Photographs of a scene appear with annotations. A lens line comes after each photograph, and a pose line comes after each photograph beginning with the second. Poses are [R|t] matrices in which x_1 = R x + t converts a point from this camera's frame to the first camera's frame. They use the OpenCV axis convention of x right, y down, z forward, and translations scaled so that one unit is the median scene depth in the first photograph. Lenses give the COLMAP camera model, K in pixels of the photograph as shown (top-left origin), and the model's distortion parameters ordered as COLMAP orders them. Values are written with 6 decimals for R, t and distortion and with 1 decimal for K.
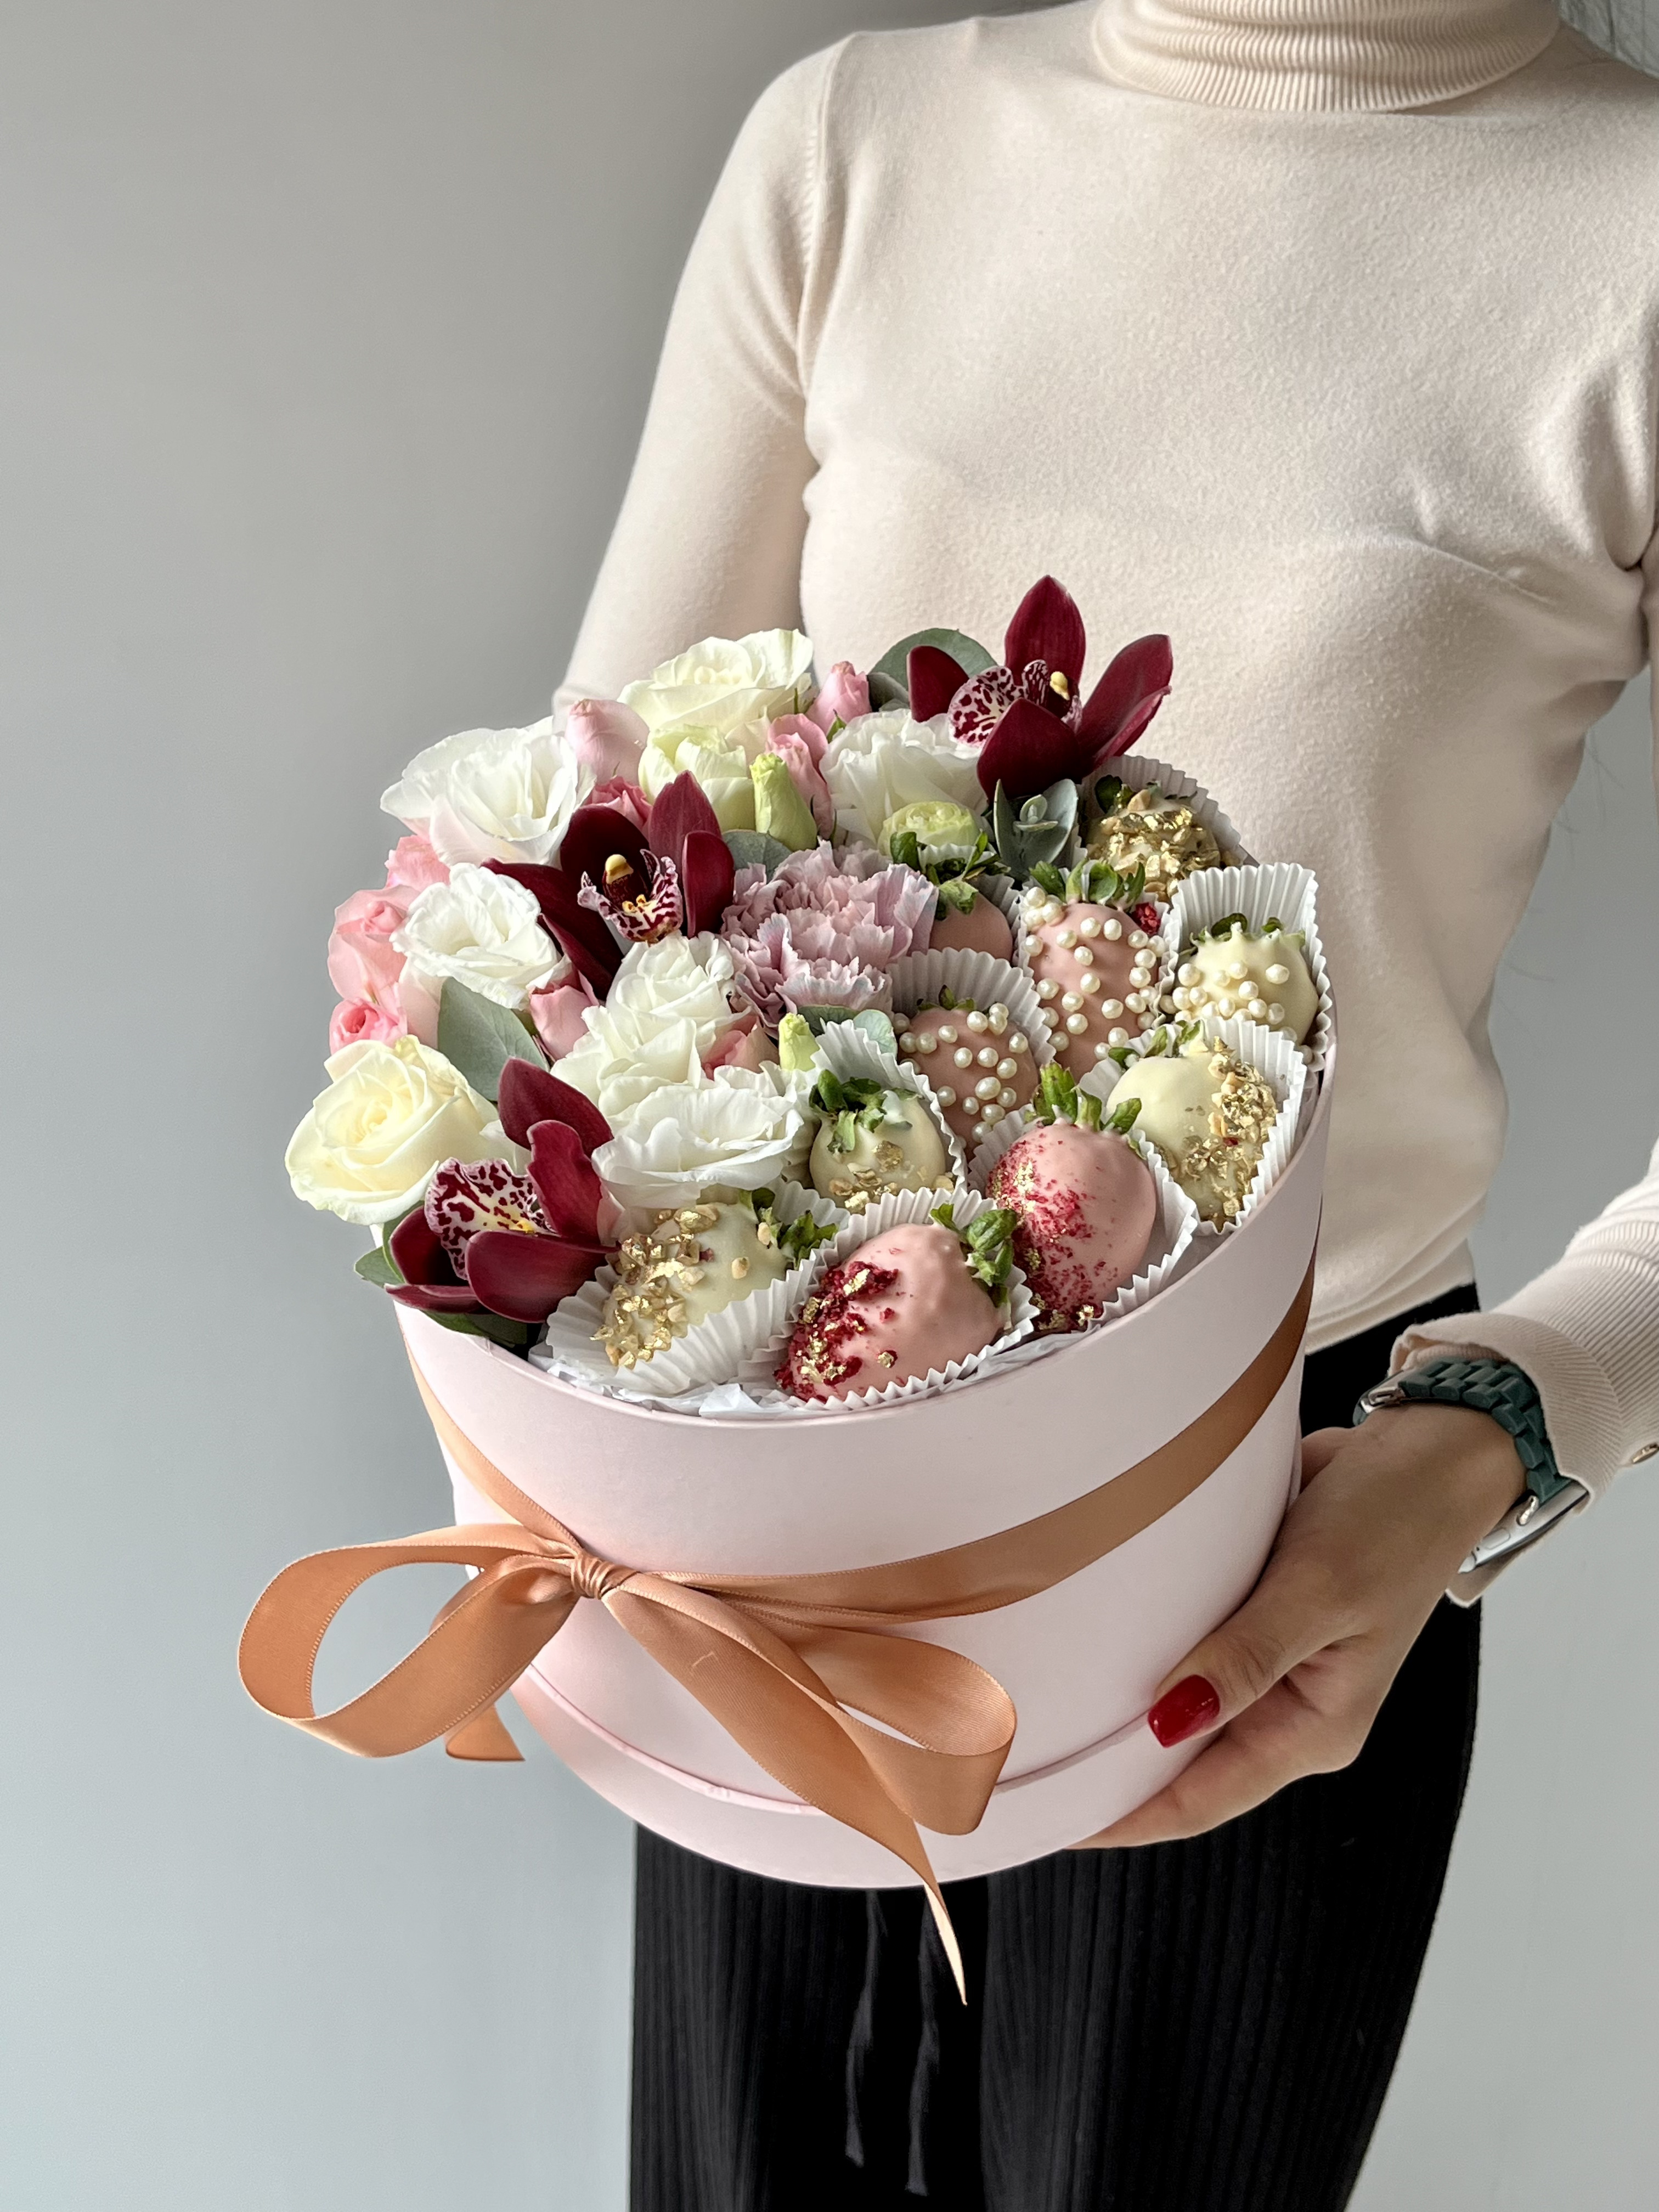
lens RADIAL K [[2837.0, 0, 829.5], [0, 2837.0, 1106.0], [0, 0, 1]] dist [0.192751, -0.001730]
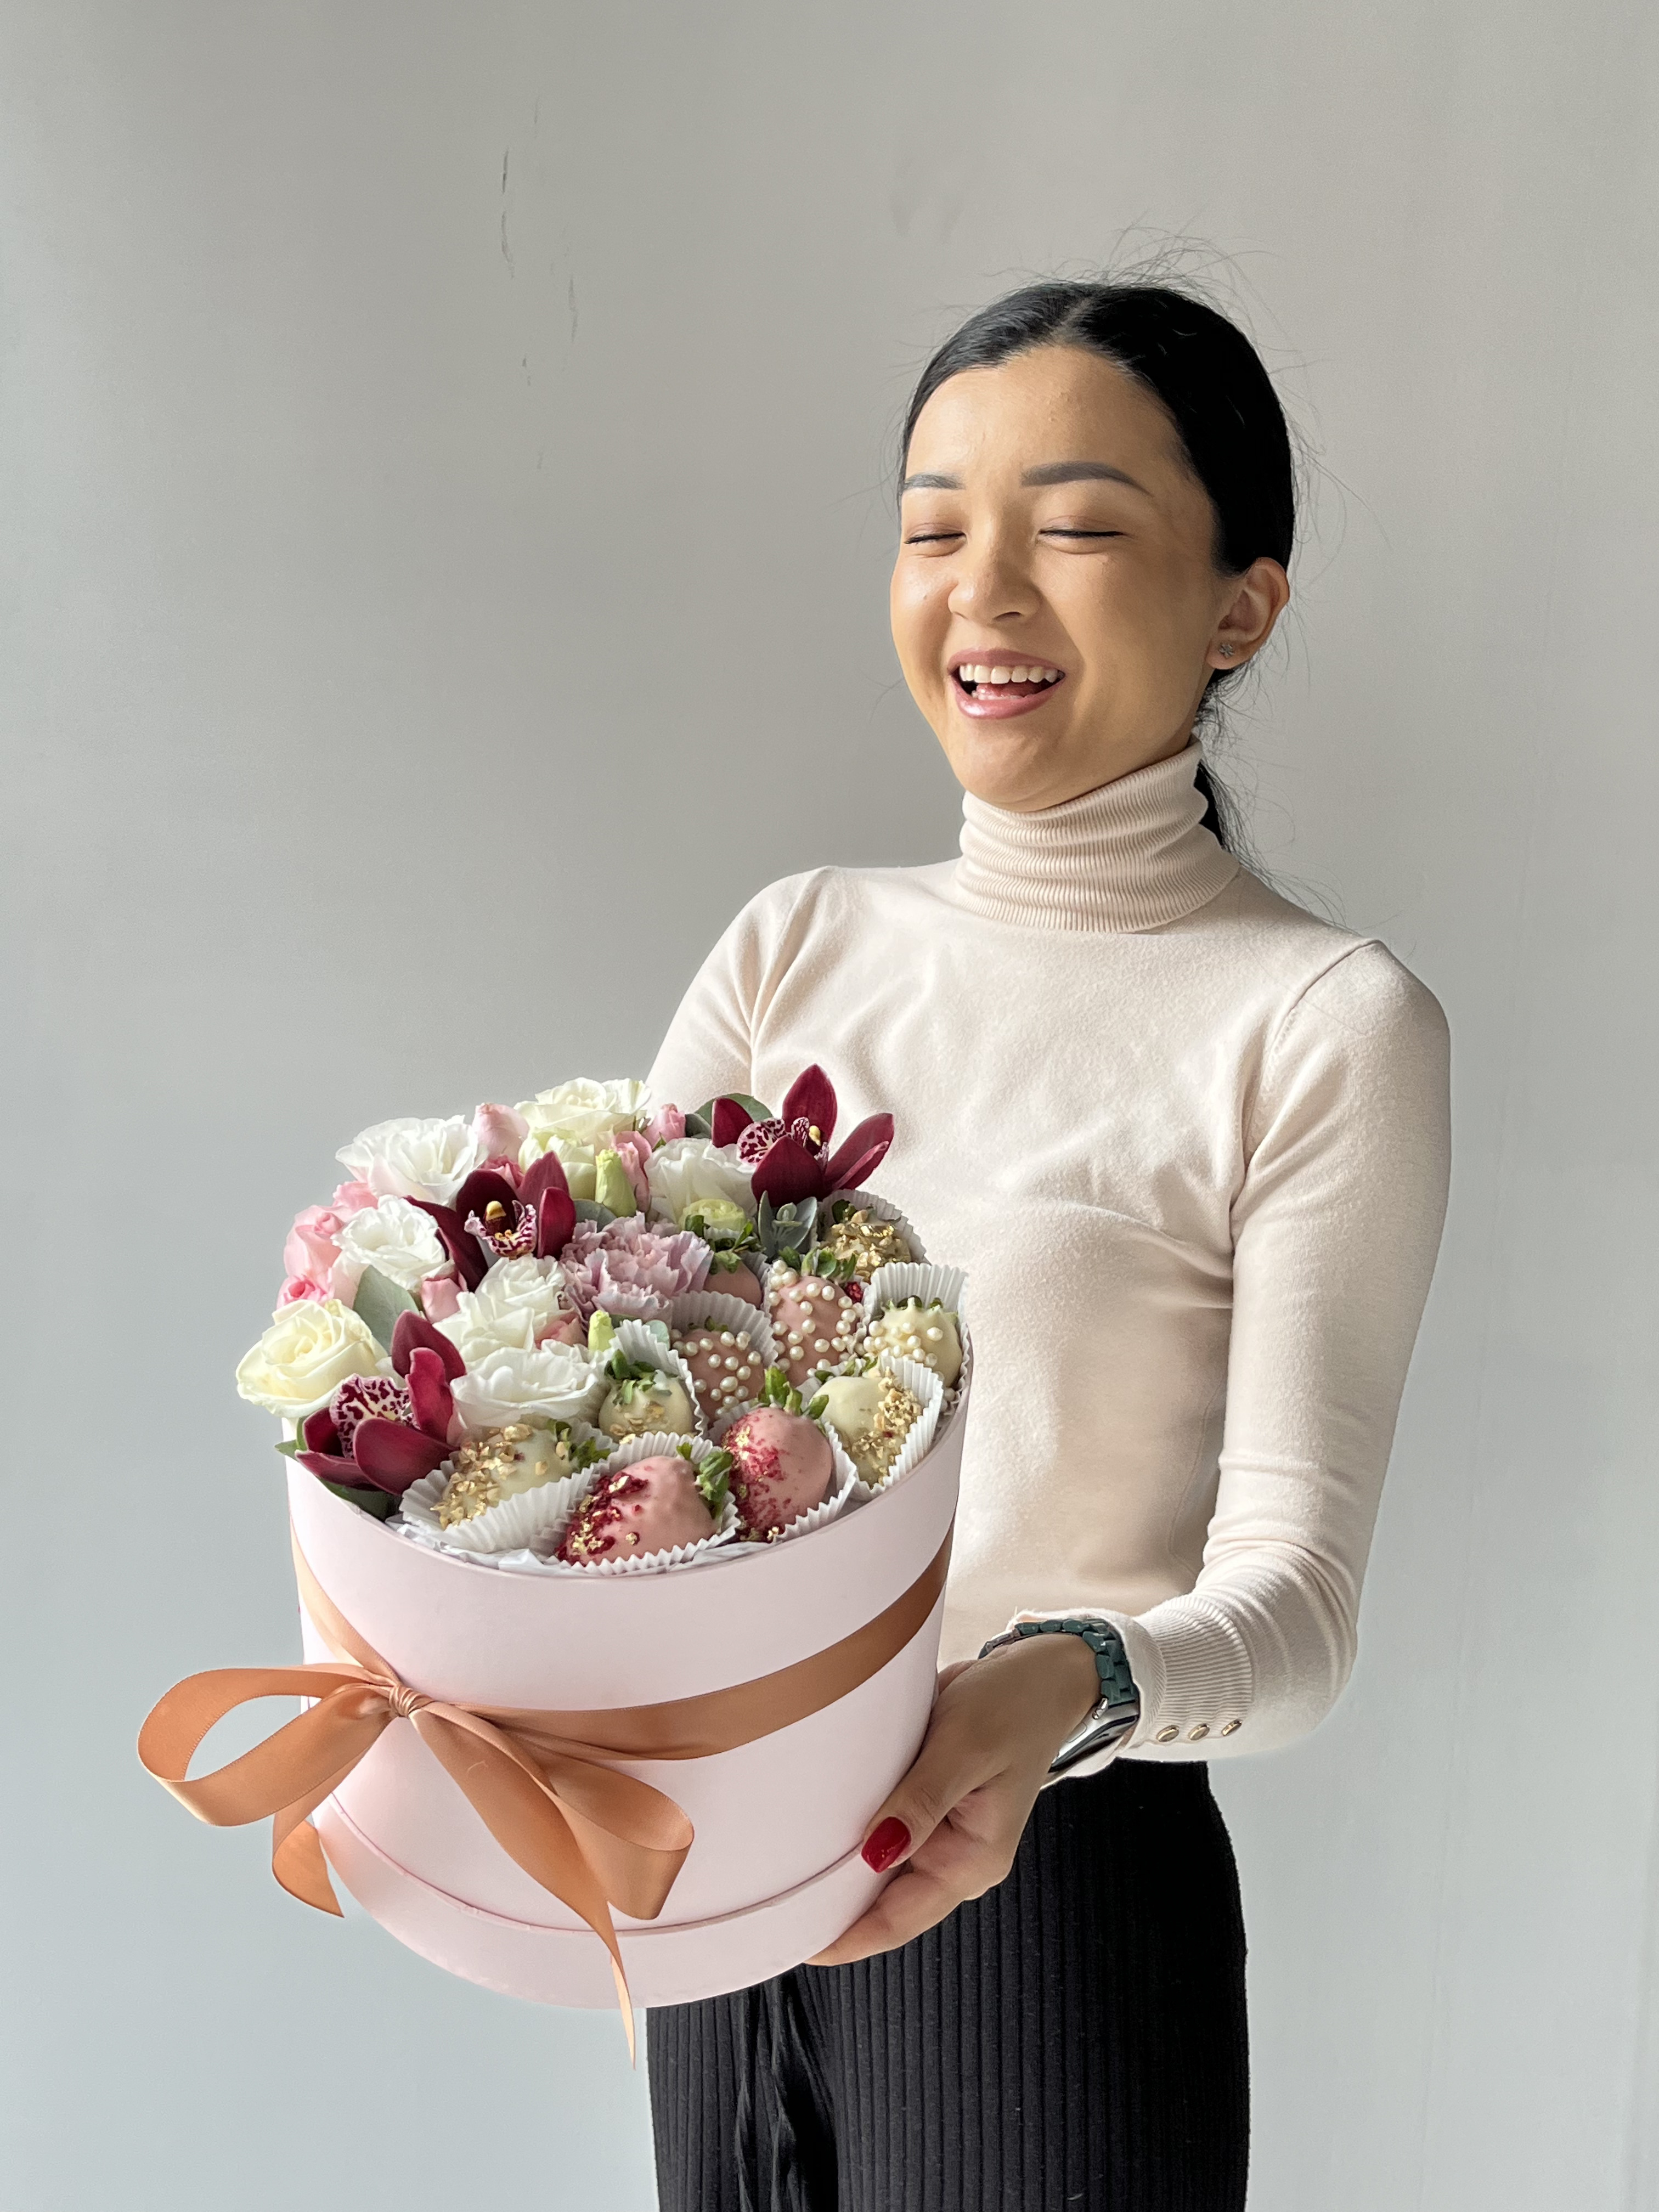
lens RADIAL K [[2519.3, 0, 829.5], [0, 2519.3, 1106.0], [0, 0, 1]] dist [0.152115, 0.021599]
pose [[0.991275, 0.123533, 0.045983, 0.030129], [-0.111096, 0.970732, -0.212927, 0.126174], [-0.070940, 0.205960, 0.975986, -0.296245]]
